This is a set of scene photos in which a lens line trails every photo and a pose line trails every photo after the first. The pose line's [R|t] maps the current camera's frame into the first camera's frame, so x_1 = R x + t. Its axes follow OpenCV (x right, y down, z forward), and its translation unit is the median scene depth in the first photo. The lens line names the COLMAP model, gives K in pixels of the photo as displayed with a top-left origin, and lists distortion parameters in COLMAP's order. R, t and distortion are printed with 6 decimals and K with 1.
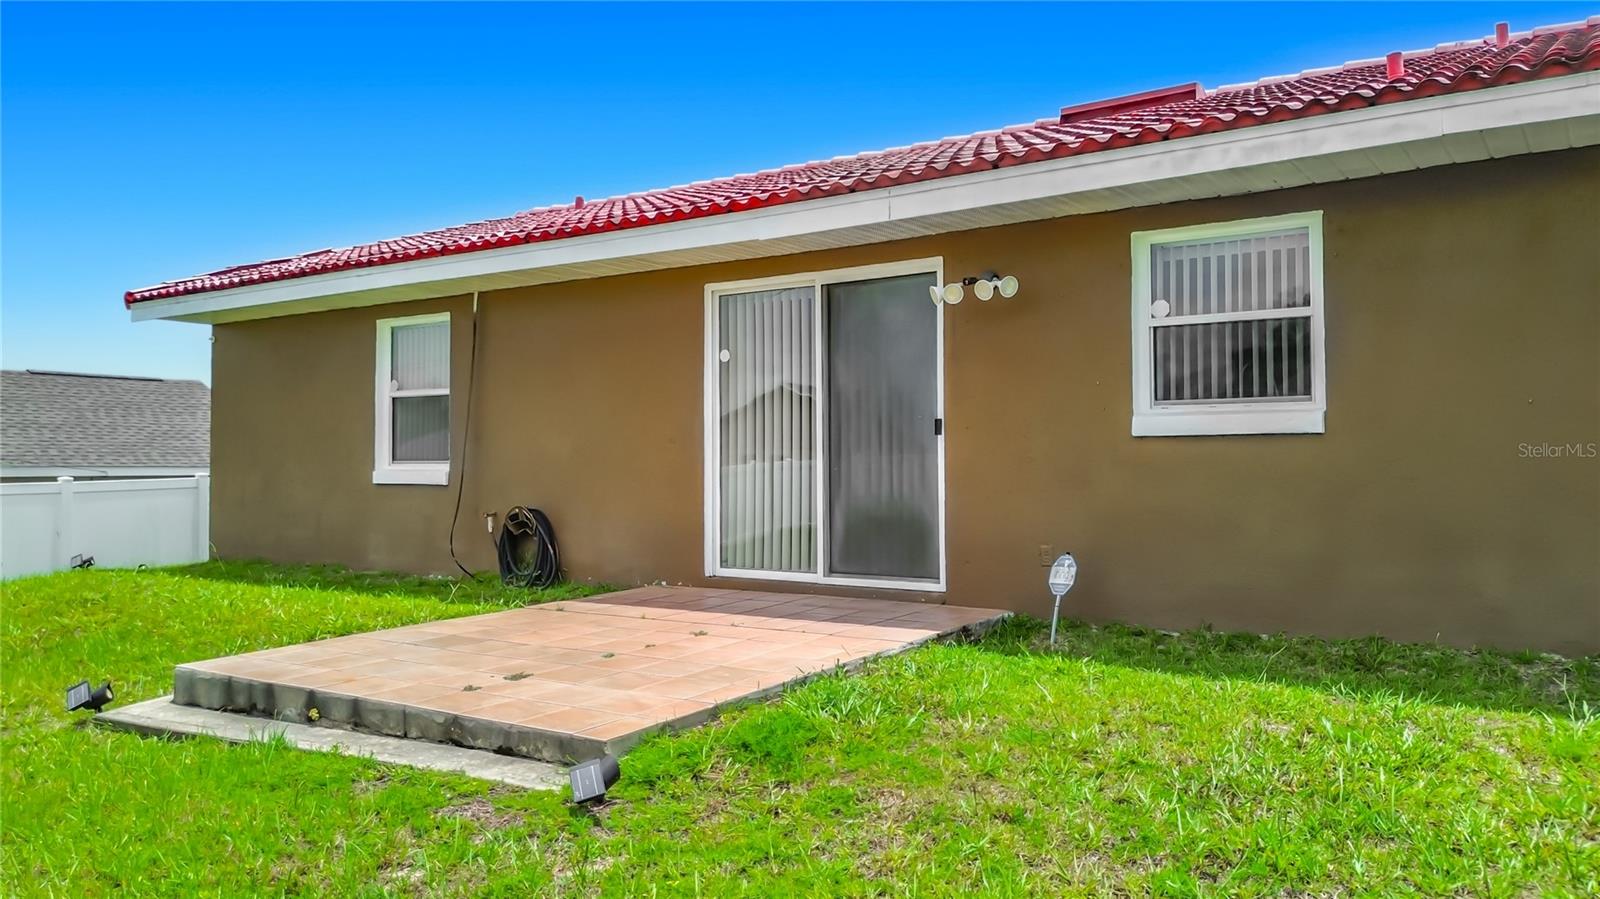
lens RADIAL K [[1166.8, 0, 807.8], [0, 1166.8, 428.6], [0, 0, 1]] dist [0.036736, -0.001503]
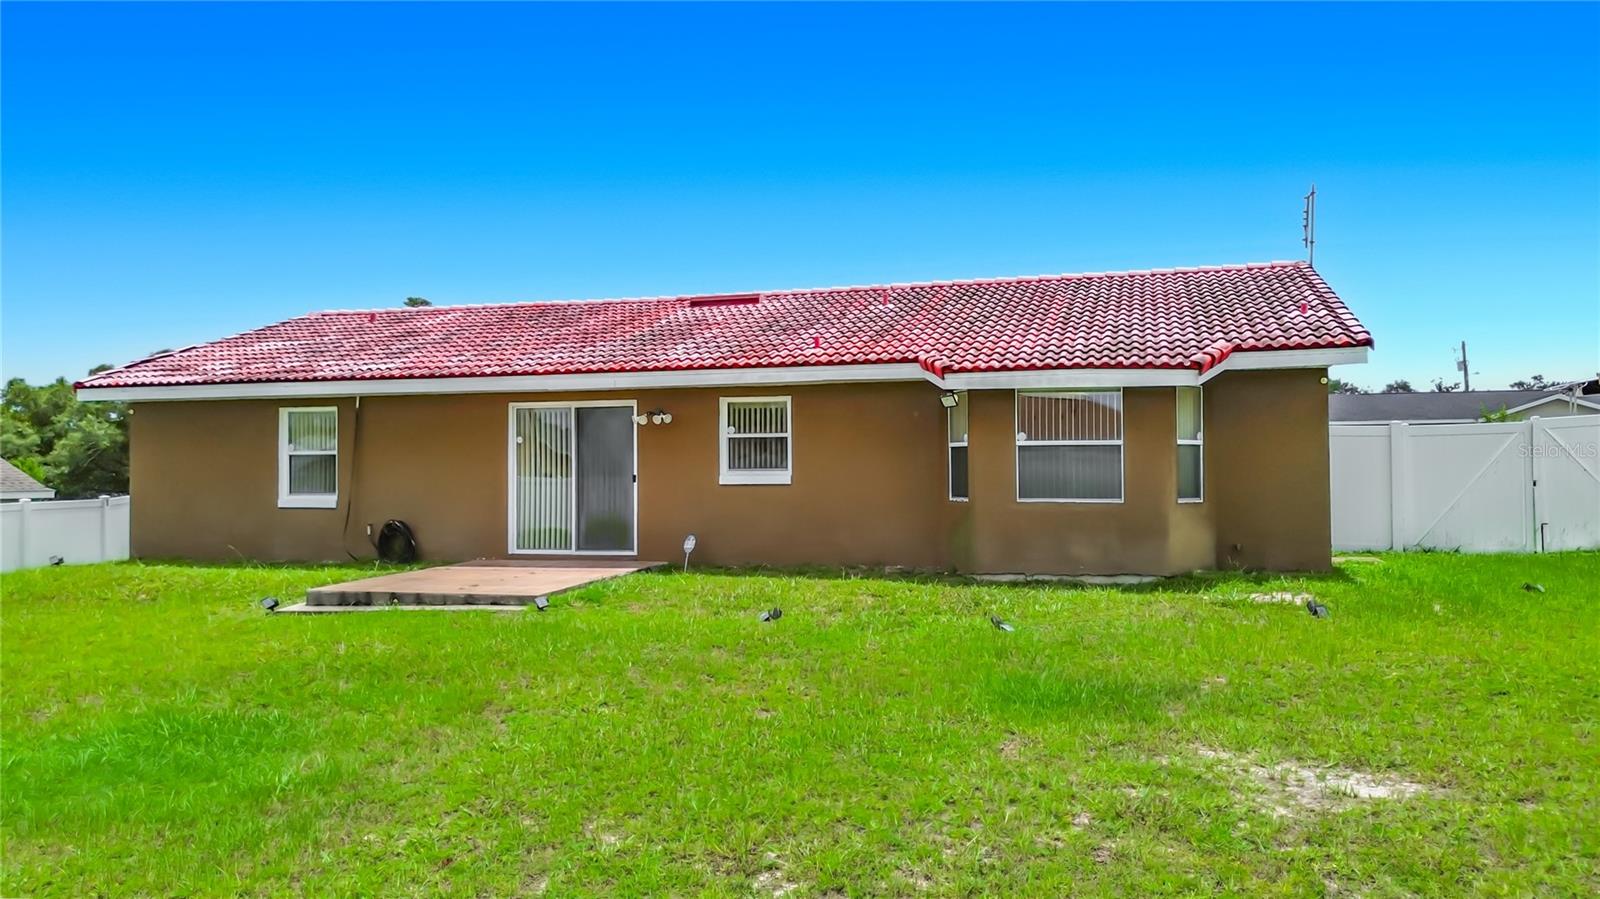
lens RADIAL K [[1166.8, 0, 807.8], [0, 1166.8, 428.6], [0, 0, 1]] dist [0.036736, -0.001503]
pose [[0.951667, 0.009489, 0.306985, -0.229765], [-0.006329, 0.999916, -0.011287, -0.067034], [-0.307066, 0.008799, 0.951647, -1.076931]]
